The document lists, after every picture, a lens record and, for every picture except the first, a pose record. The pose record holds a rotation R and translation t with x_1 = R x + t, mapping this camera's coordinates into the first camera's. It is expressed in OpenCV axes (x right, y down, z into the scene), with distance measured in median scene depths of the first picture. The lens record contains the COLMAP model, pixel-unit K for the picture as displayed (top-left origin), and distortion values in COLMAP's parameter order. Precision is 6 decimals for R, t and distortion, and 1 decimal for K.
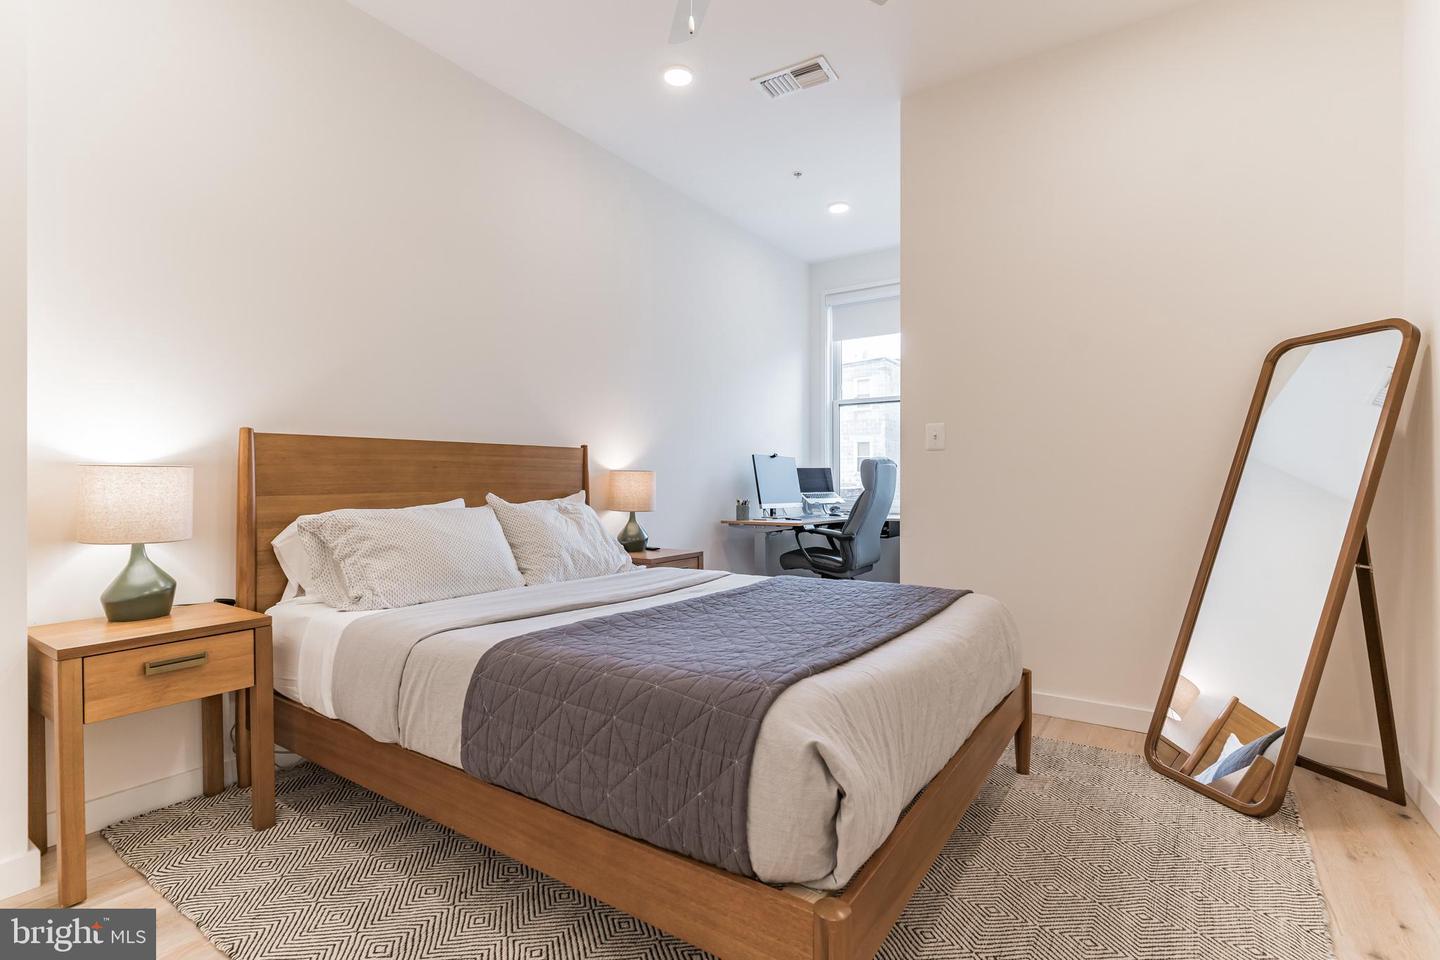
lens RADIAL K [[700.4, 0, 704.2], [0, 700.4, 480.1], [0, 0, 1]] dist [-0.002267, -0.000085]
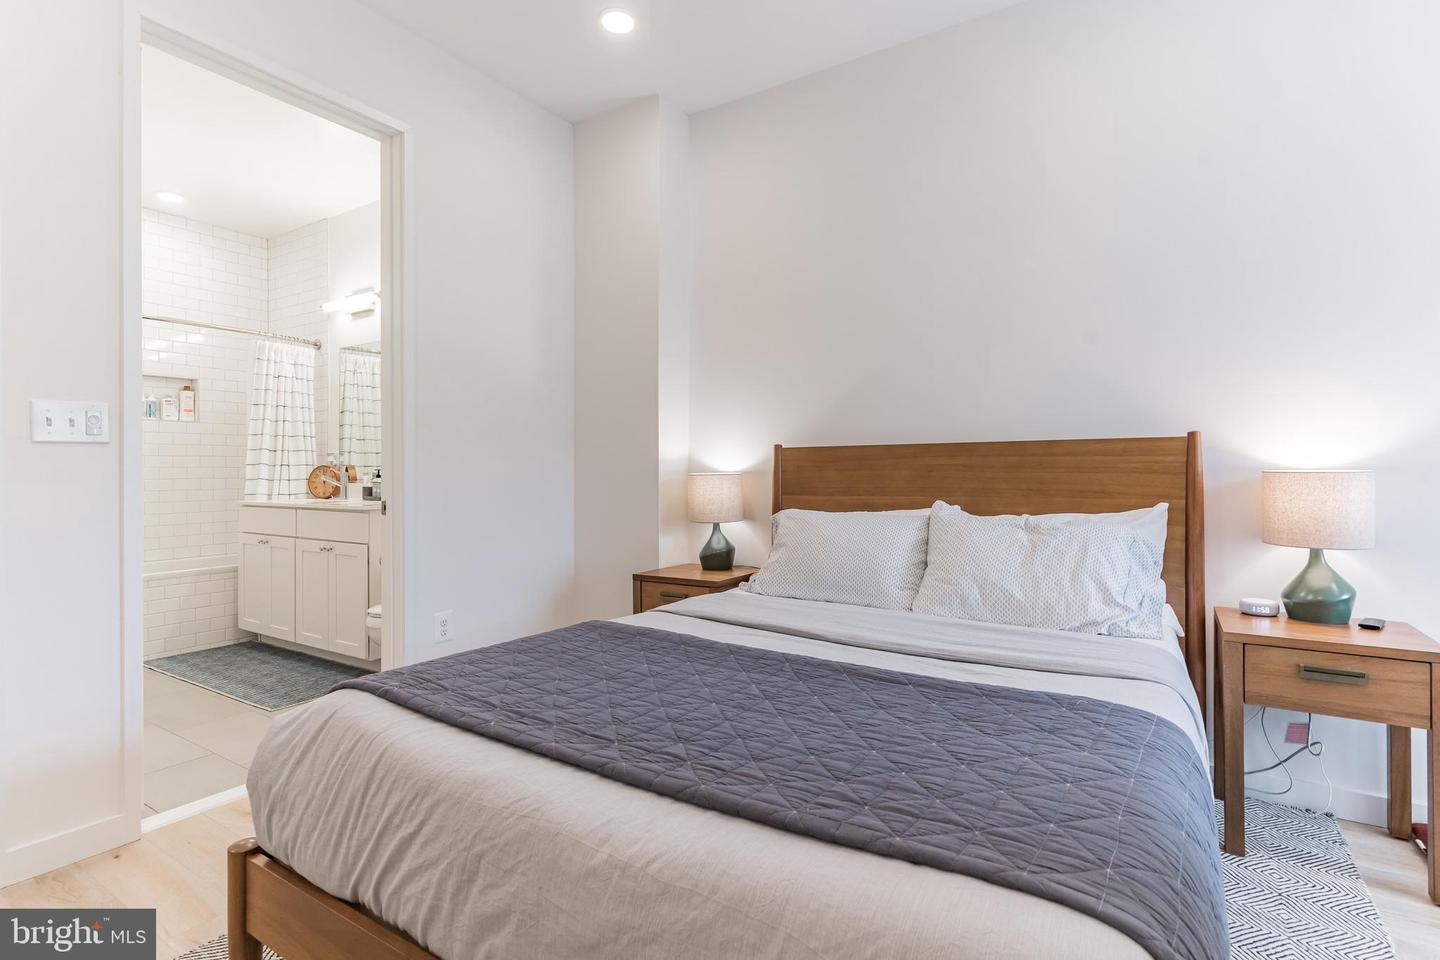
lens RADIAL K [[658.8, 0, 720.0], [0, 658.8, 480.0], [0, 0, 1]] dist [-0.048318, 0.000025]
pose [[0.021998, 0.000344, -0.999758, 0.296529], [-0.007123, 0.999975, 0.000187, -0.002721], [0.999733, 0.007117, 0.022000, 0.416818]]
